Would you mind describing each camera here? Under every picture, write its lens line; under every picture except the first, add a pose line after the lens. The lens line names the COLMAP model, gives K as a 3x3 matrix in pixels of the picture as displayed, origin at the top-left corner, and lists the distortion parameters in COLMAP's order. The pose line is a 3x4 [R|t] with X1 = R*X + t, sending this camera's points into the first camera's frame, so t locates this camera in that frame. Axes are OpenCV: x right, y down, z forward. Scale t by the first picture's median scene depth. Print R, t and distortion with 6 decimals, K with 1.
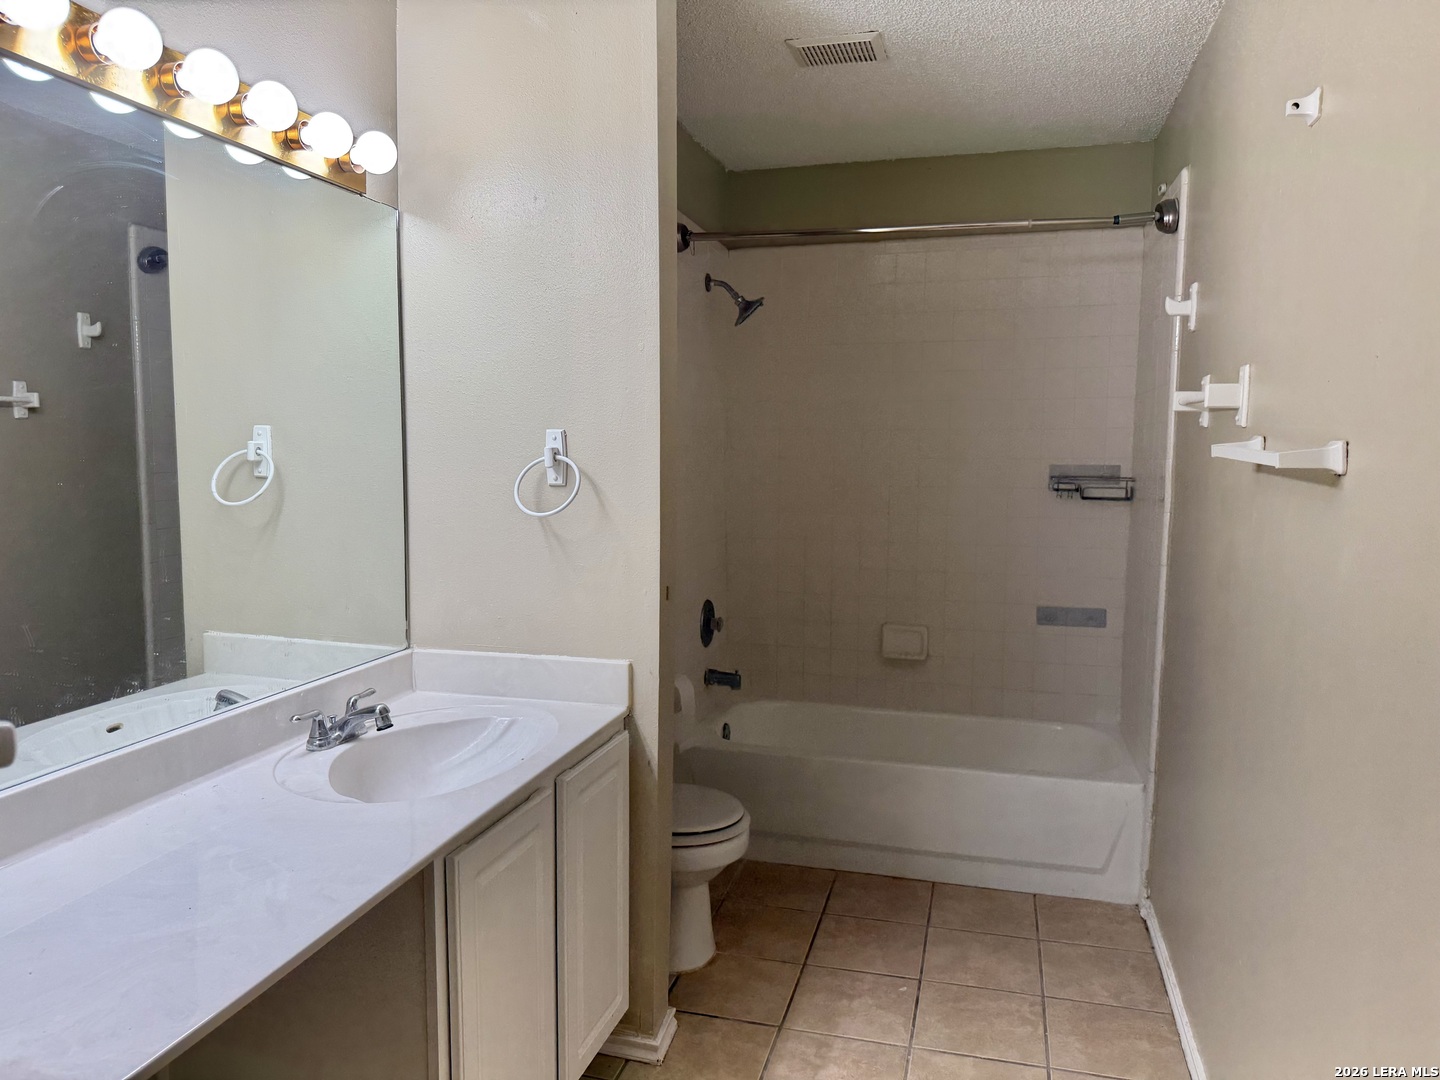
lens RADIAL K [[1015.6, 0, 720.1], [0, 1015.6, 533.9], [0, 0, 1]] dist [0.034474, -0.026841]
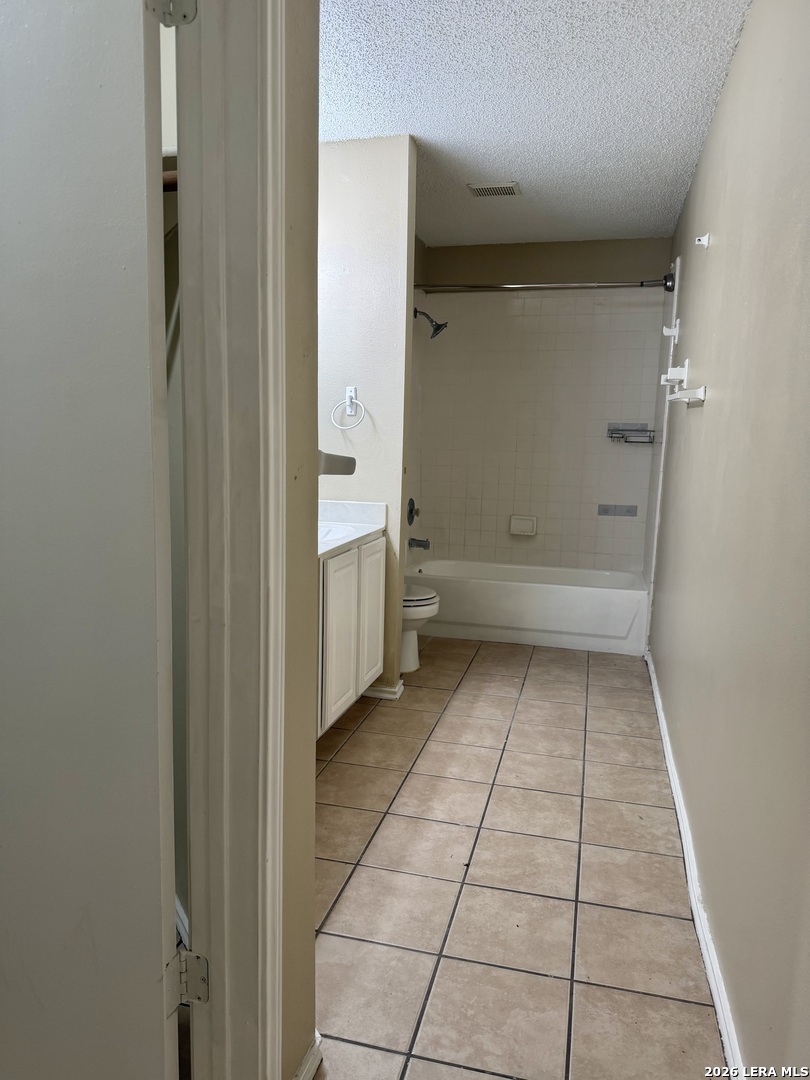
lens RADIAL K [[761.7, 0, 400.4], [0, 761.7, 544.6], [0, 0, 1]] dist [0.034474, -0.026841]
pose [[0.999771, 0.015960, 0.014256, -0.064127], [-0.016696, 0.998449, 0.053105, 0.100624], [-0.013387, -0.053331, 0.998487, -0.414458]]
